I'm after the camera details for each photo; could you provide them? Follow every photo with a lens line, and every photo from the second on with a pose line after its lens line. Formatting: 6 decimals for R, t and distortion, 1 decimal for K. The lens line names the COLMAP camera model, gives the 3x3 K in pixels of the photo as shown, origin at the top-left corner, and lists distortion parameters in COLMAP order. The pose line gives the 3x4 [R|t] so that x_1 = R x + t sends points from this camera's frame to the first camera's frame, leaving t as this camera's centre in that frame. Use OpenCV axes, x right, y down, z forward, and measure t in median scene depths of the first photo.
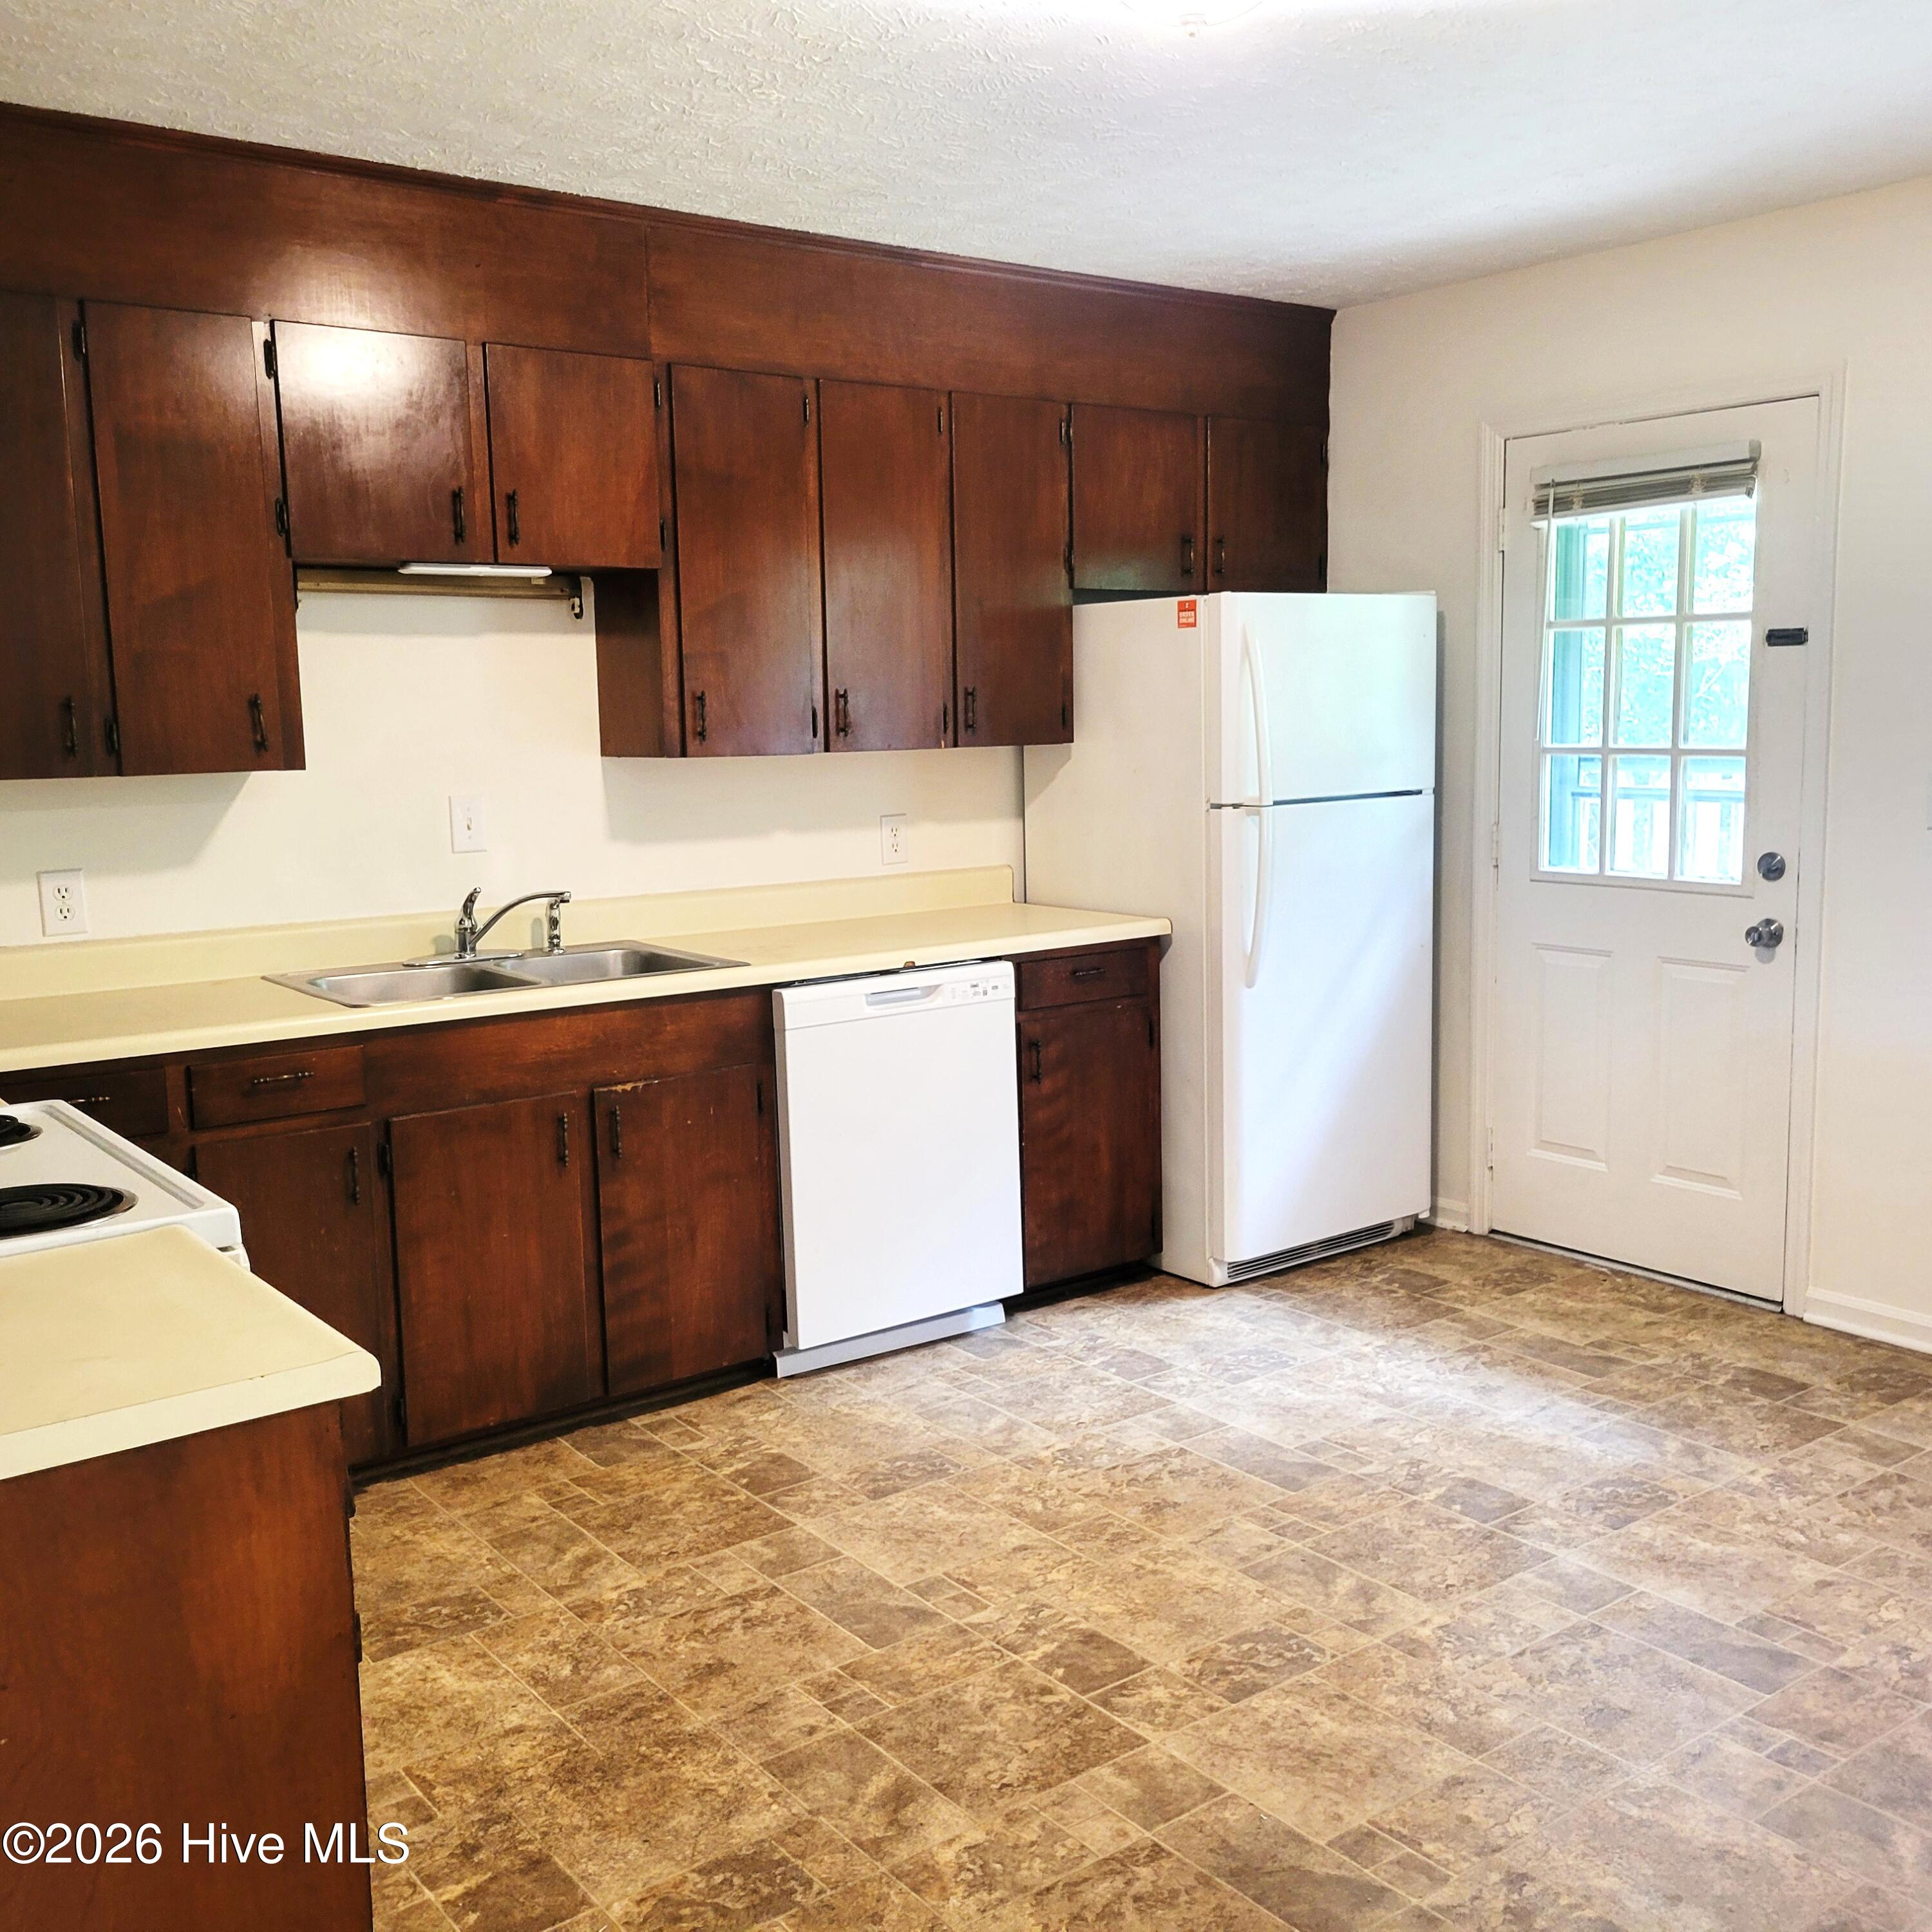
lens RADIAL K [[1994.9, 0, 967.8], [0, 1994.9, 969.7], [0, 0, 1]] dist [0.034225, 0.000000]
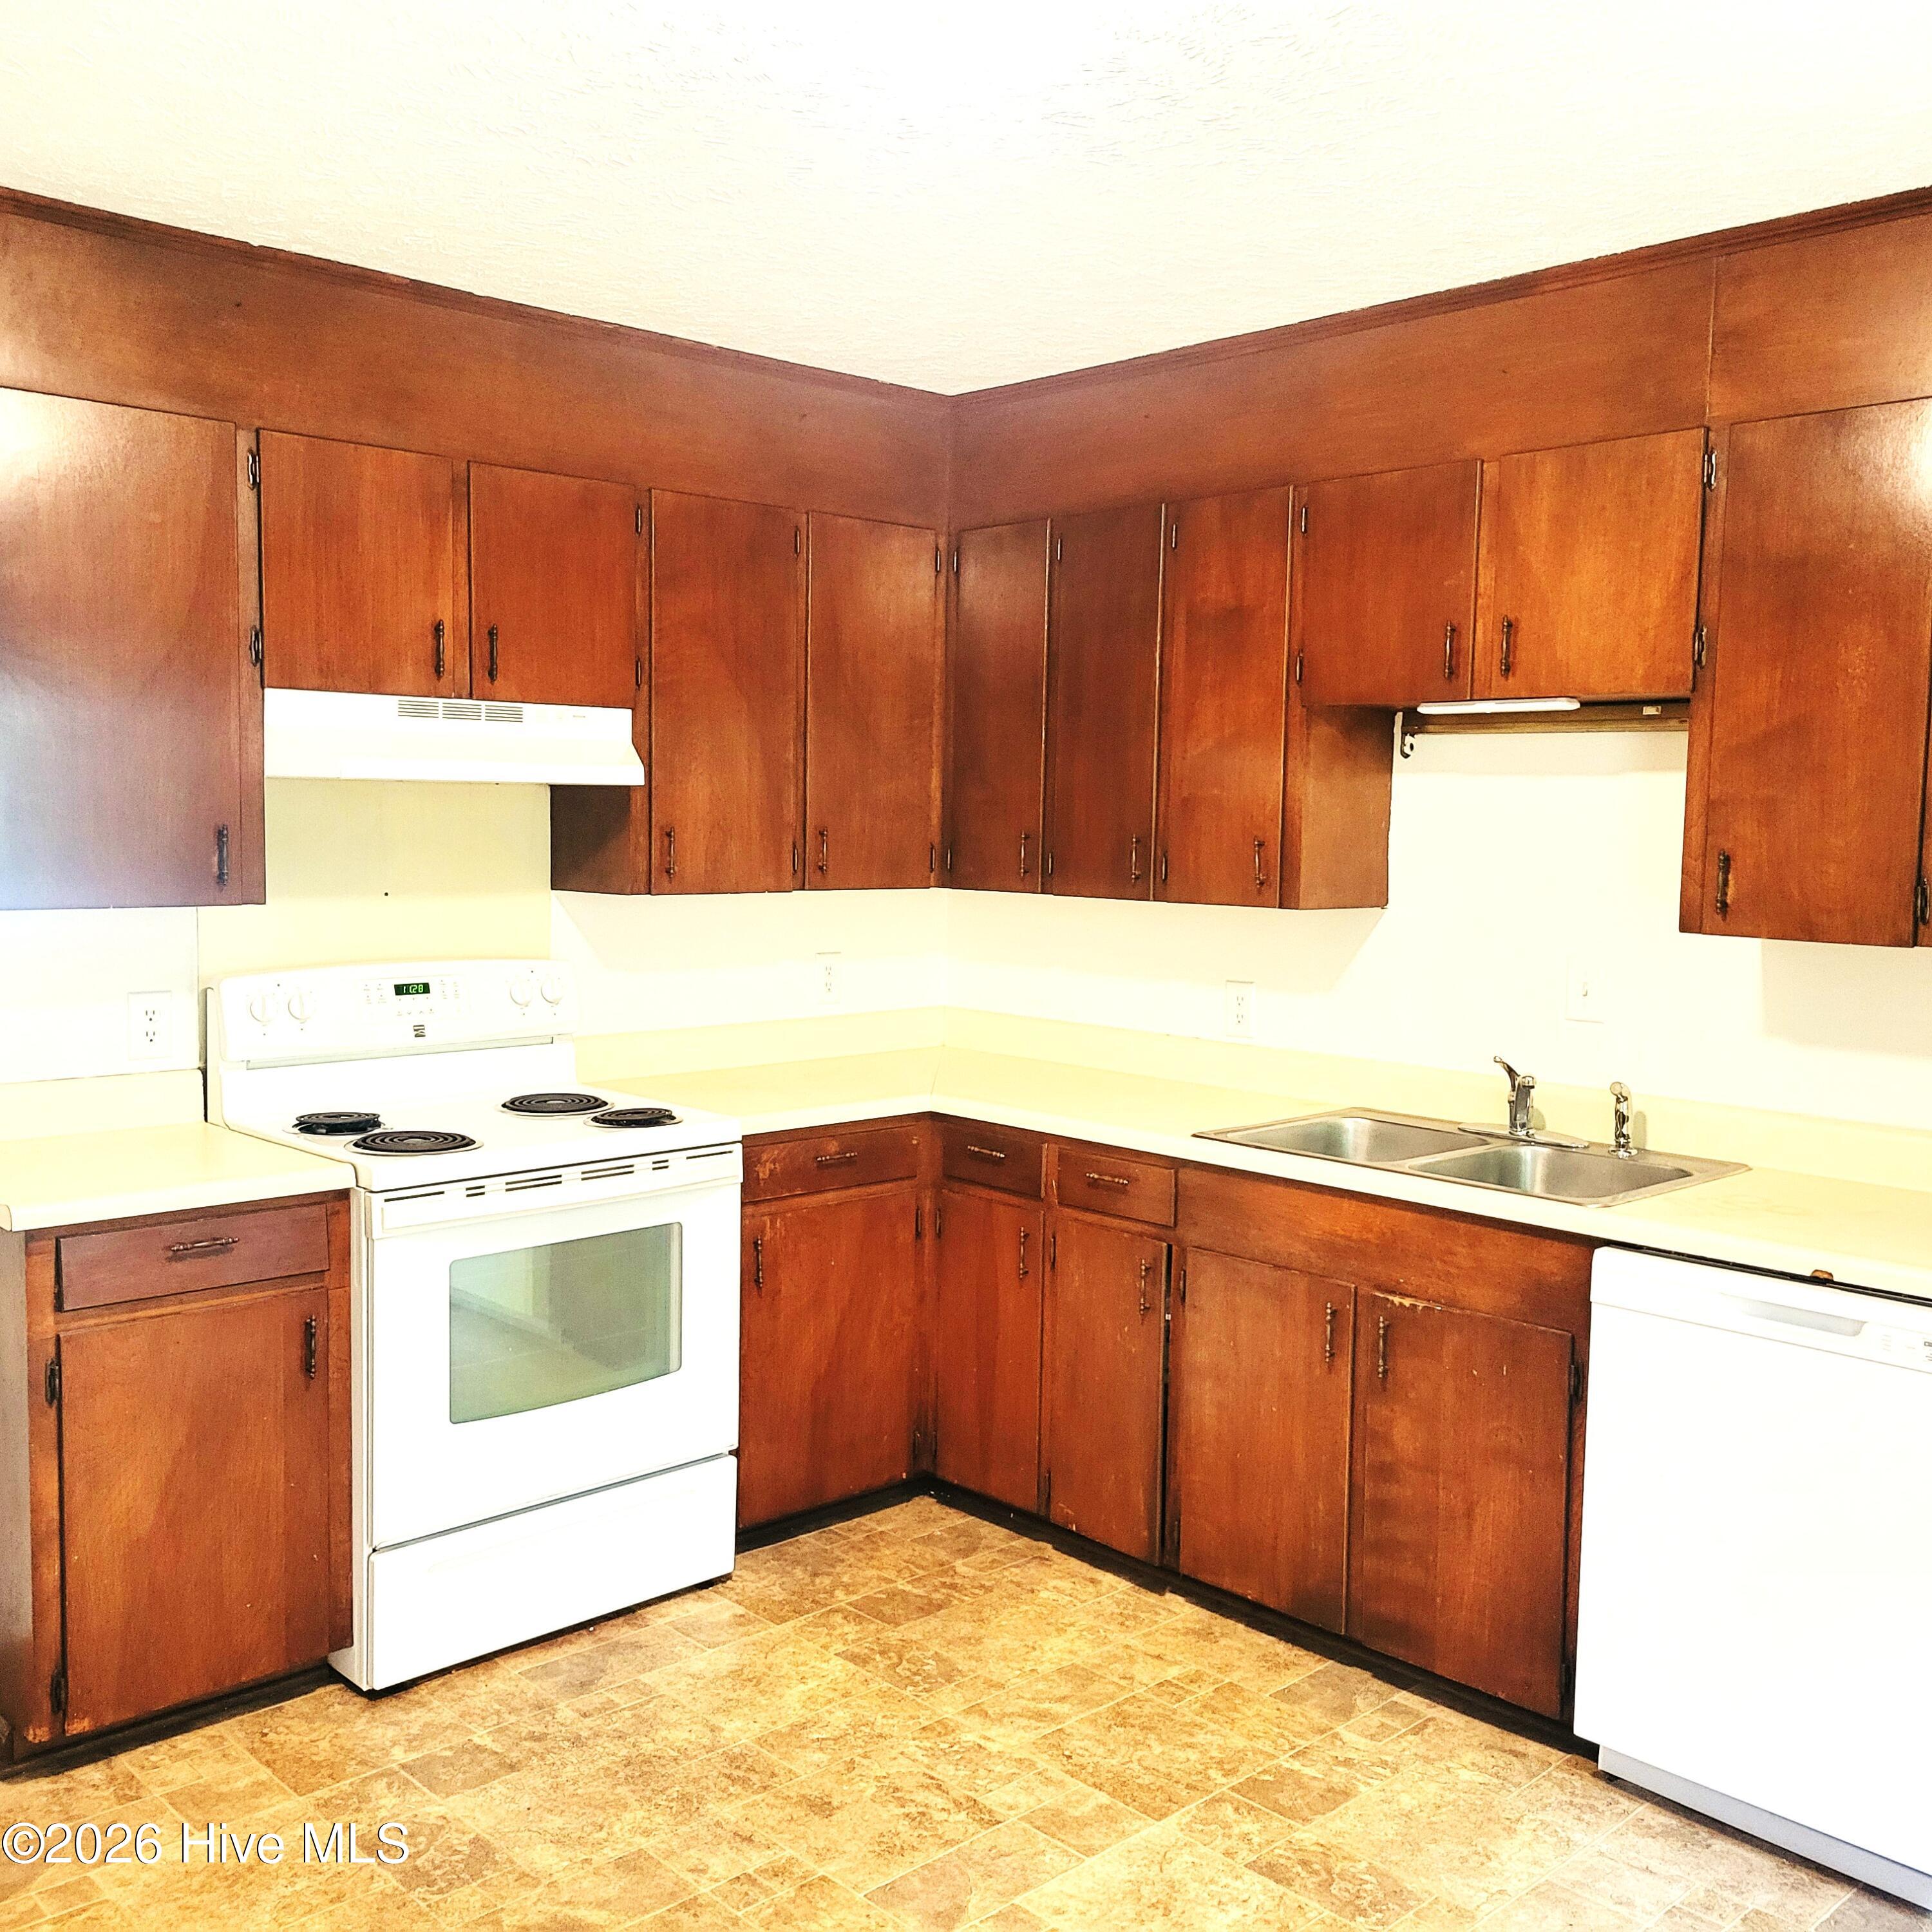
lens RADIAL K [[1994.9, 0, 975.9], [0, 1994.9, 958.0], [0, 0, 1]] dist [0.034225, 0.000000]
pose [[0.068760, 0.094583, -0.993140, 0.606595], [-0.146146, 0.985711, 0.083757, -0.121893], [0.986871, 0.139384, 0.081600, 0.671264]]
